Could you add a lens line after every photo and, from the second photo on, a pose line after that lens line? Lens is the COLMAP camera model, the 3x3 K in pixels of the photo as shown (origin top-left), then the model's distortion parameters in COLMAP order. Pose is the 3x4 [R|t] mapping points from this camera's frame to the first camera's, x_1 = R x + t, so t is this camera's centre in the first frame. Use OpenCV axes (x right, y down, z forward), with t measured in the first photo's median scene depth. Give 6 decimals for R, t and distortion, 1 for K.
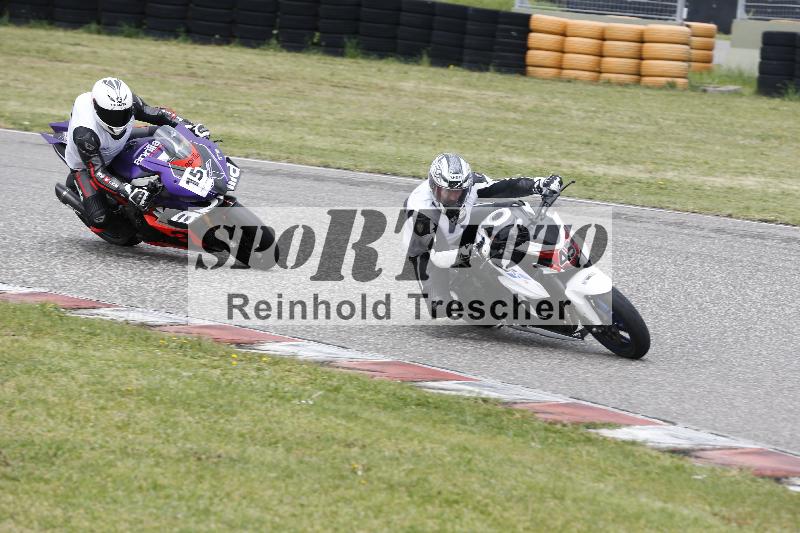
lens RADIAL K [[5422.2, 0, 401.1], [0, 5422.2, 272.0], [0, 0, 1]] dist [3.112217, 0.000000]
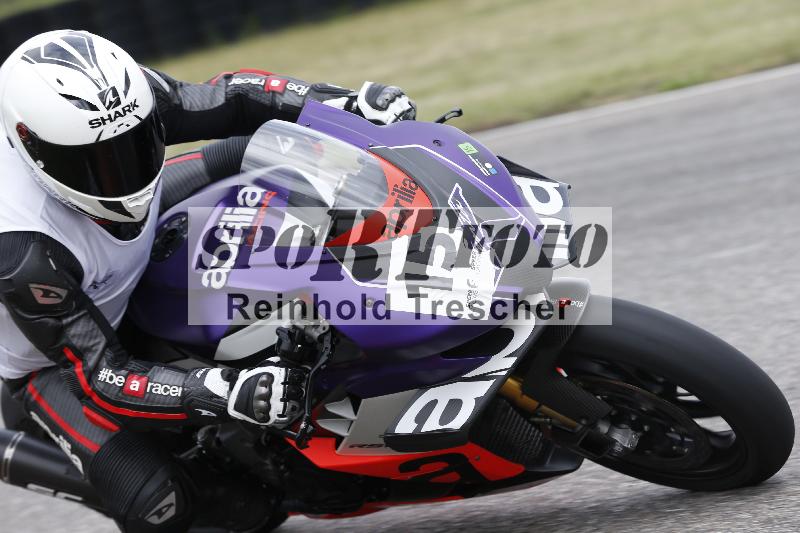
lens RADIAL K [[5422.2, 0, 364.9], [0, 5422.2, 230.1], [0, 0, 1]] dist [3.112217, 0.000000]
pose [[0.940115, -0.340228, 0.020695, -0.045833], [0.339846, 0.940271, 0.019896, -0.025703], [-0.026228, -0.011671, 0.999588, 0.713158]]
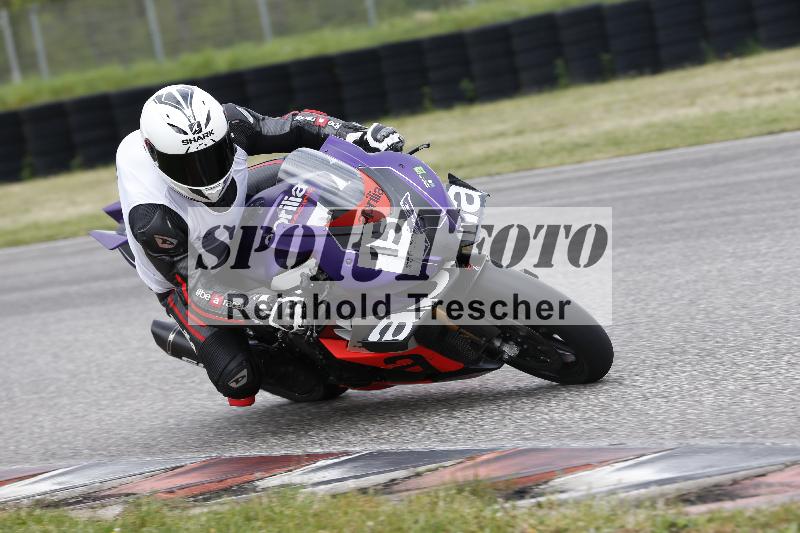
lens RADIAL K [[5422.2, 0, 397.1], [0, 5422.2, 266.1], [0, 0, 1]] dist [3.112217, 0.000000]
pose [[0.951806, -0.285852, -0.111146, 0.013745], [0.286915, 0.957933, -0.006651, -0.011796], [0.108372, -0.025559, 0.993782, 0.535863]]
